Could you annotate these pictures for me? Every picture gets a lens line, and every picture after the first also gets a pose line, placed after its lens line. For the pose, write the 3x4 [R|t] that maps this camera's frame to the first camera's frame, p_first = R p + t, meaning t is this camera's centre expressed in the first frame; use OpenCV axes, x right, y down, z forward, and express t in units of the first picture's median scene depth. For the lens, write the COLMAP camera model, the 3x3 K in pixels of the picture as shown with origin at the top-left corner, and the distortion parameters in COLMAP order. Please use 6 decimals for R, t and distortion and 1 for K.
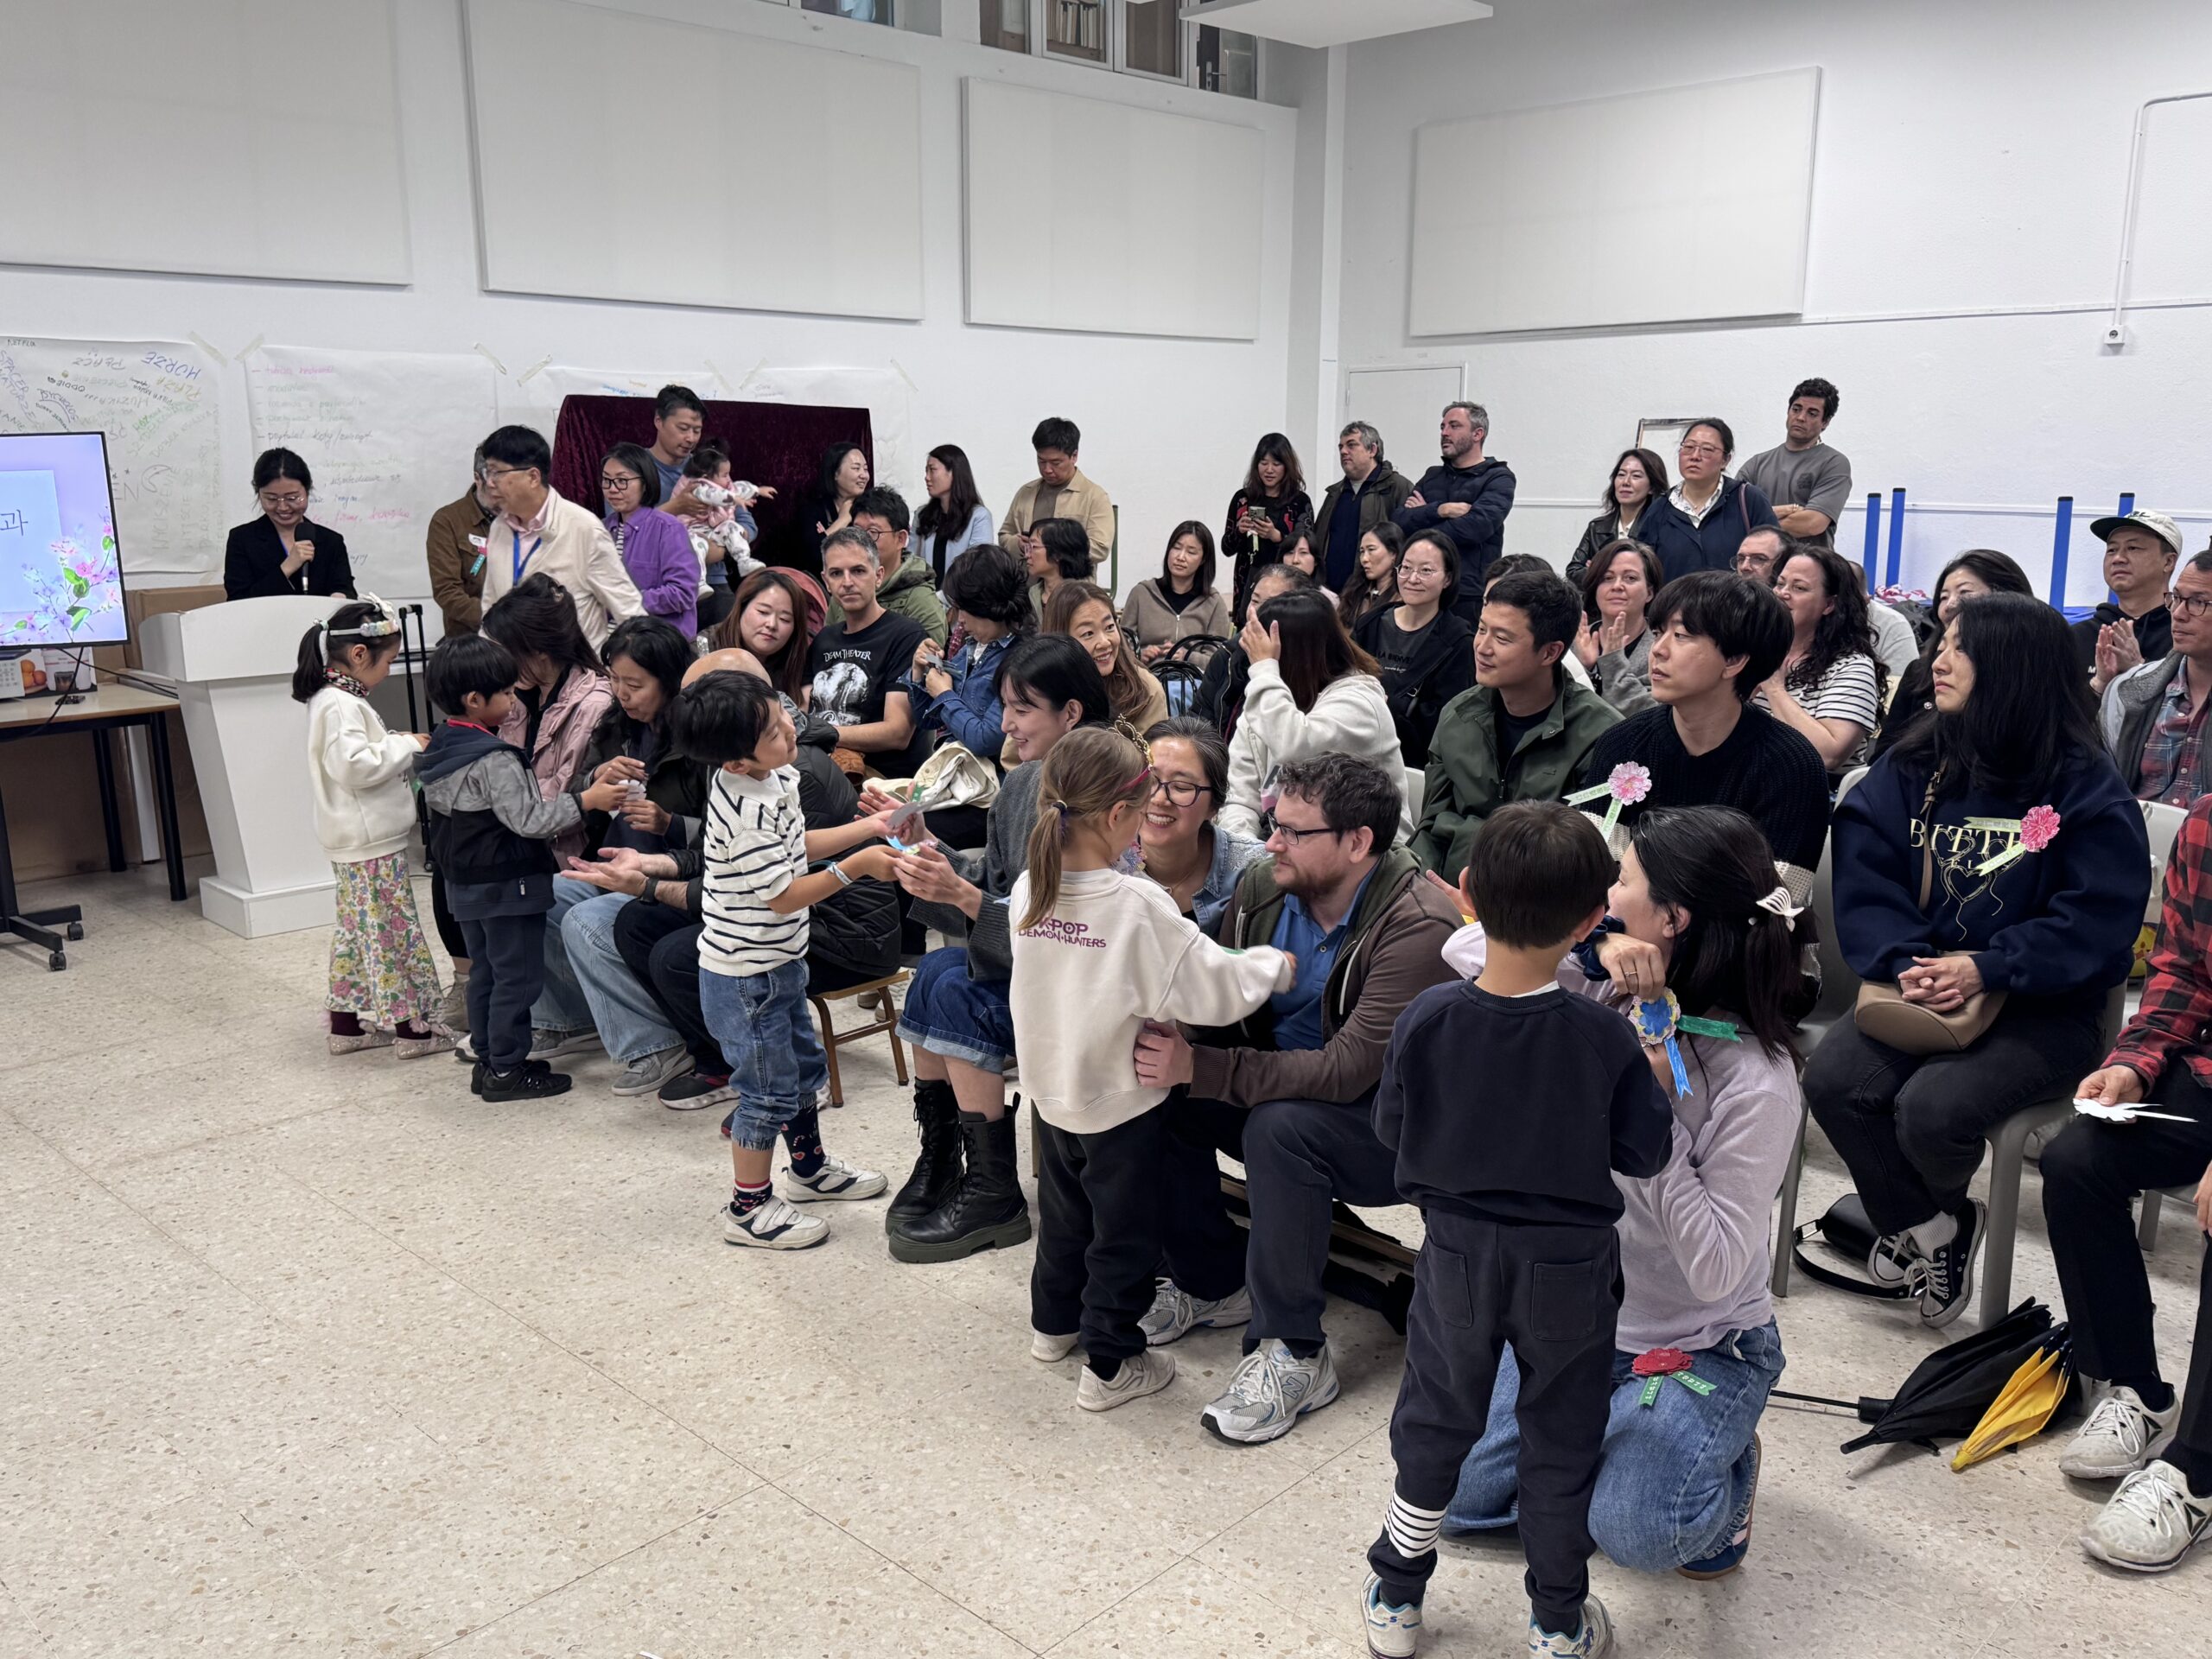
lens RADIAL K [[1805.4, 0, 1103.8], [0, 1805.4, 845.7], [0, 0, 1]] dist [0.050149, -0.074999]
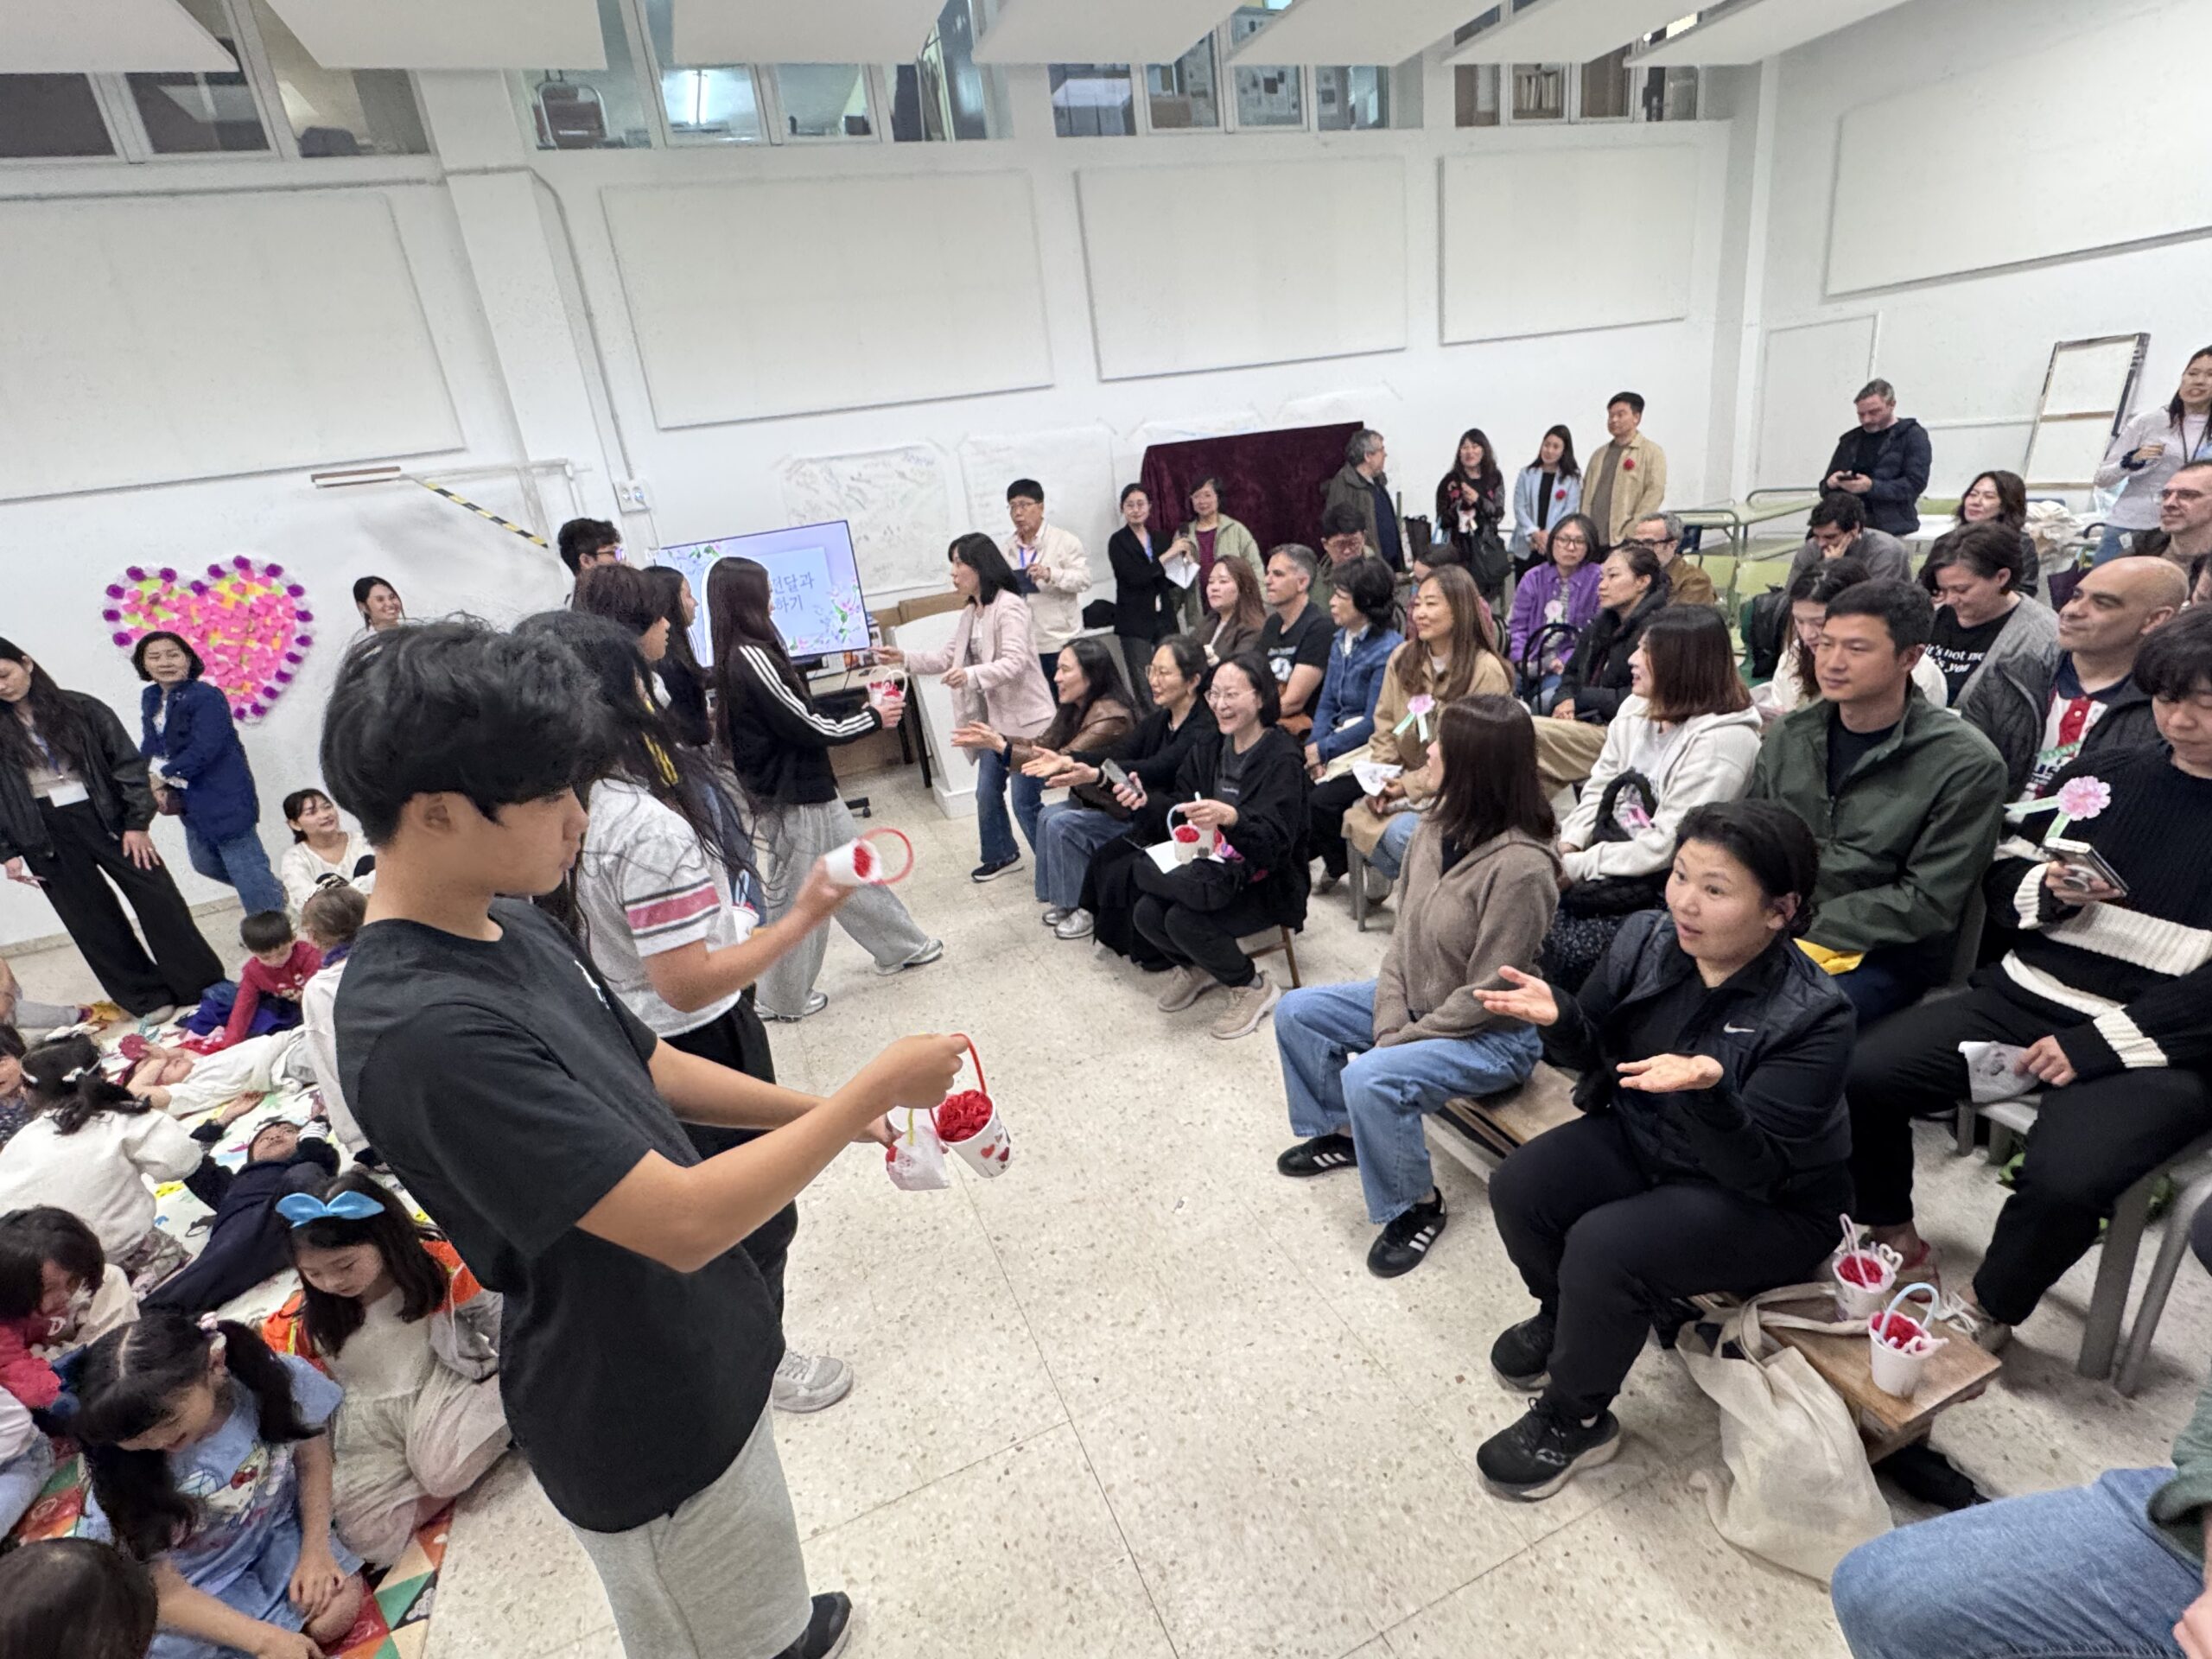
lens RADIAL K [[1043.5, 0, 1106.4], [0, 1043.5, 827.6], [0, 0, 1]] dist [-0.005439, -0.000228]
pose [[0.907568, 0.037000, -0.418271, 0.100463], [0.028872, 0.988254, 0.150068, -0.132355], [0.418911, -0.148273, 0.895840, 0.323192]]
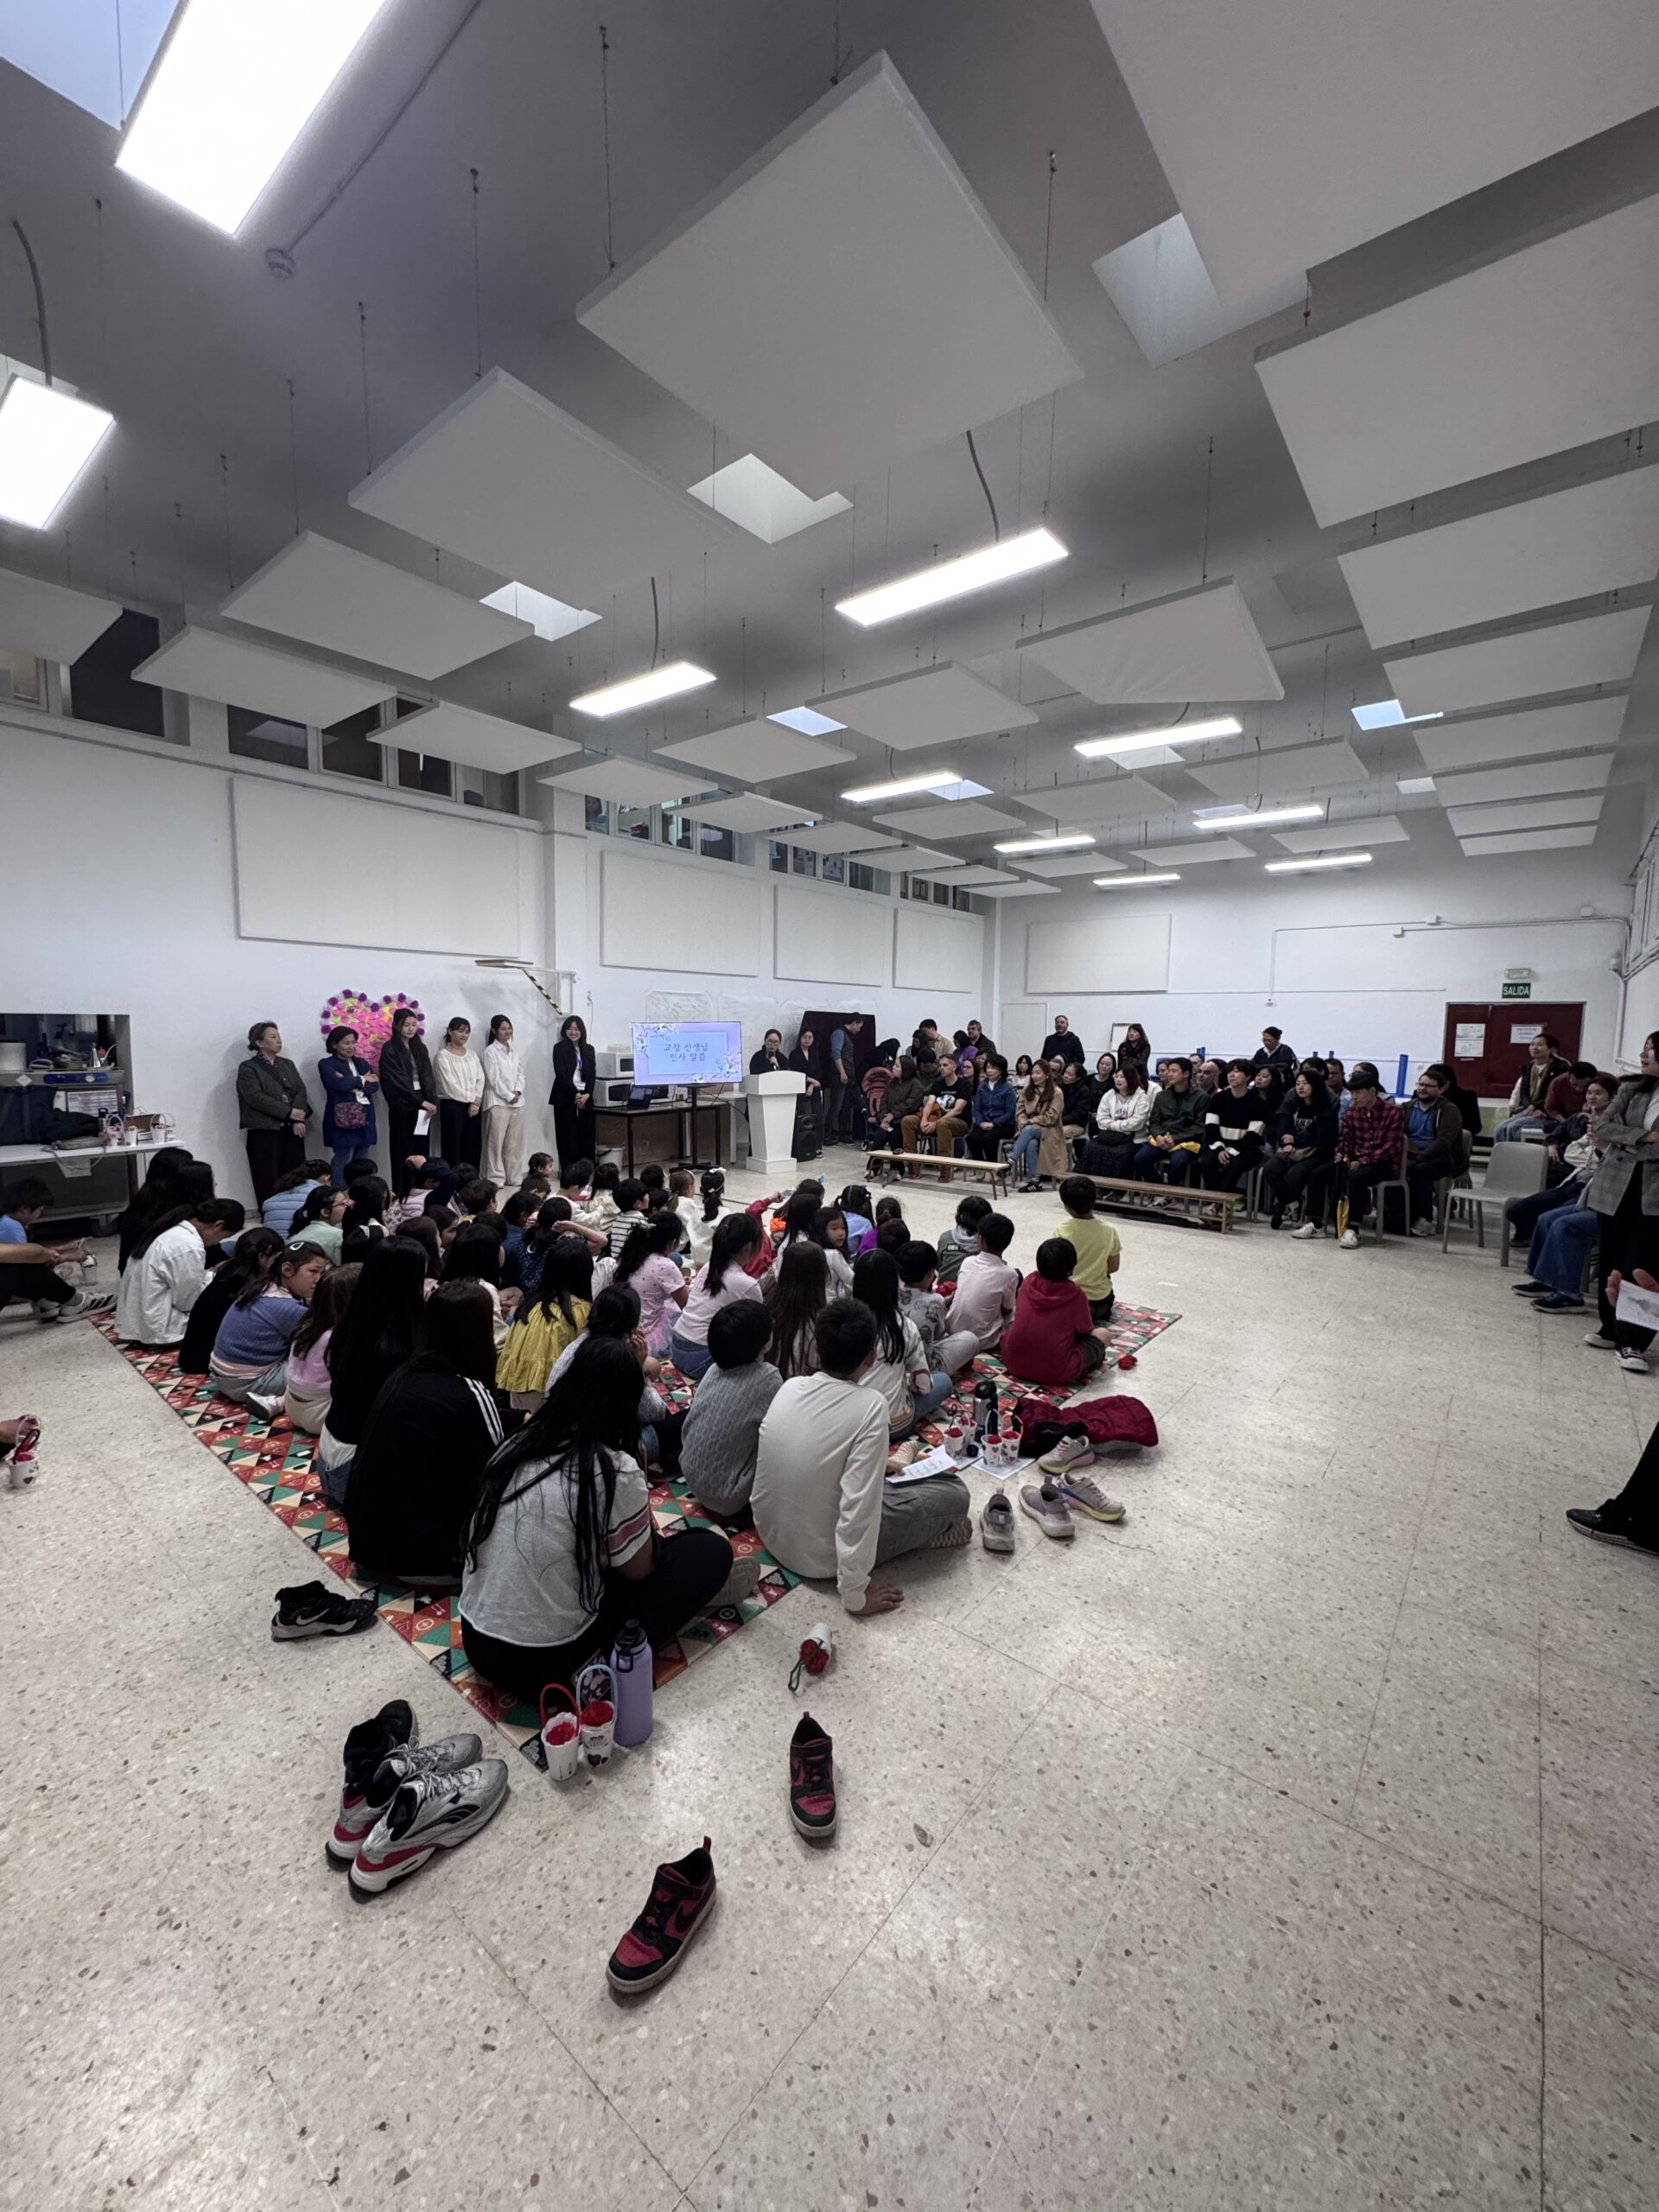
lens RADIAL K [[891.8, 0, 838.5], [0, 891.8, 1097.7], [0, 0, 1]] dist [0.008198, -0.000624]
pose [[0.995136, 0.008733, 0.098127, -0.799517], [0.004742, 0.990661, -0.136264, 0.222768], [-0.098401, 0.136067, 0.985801, -1.017340]]
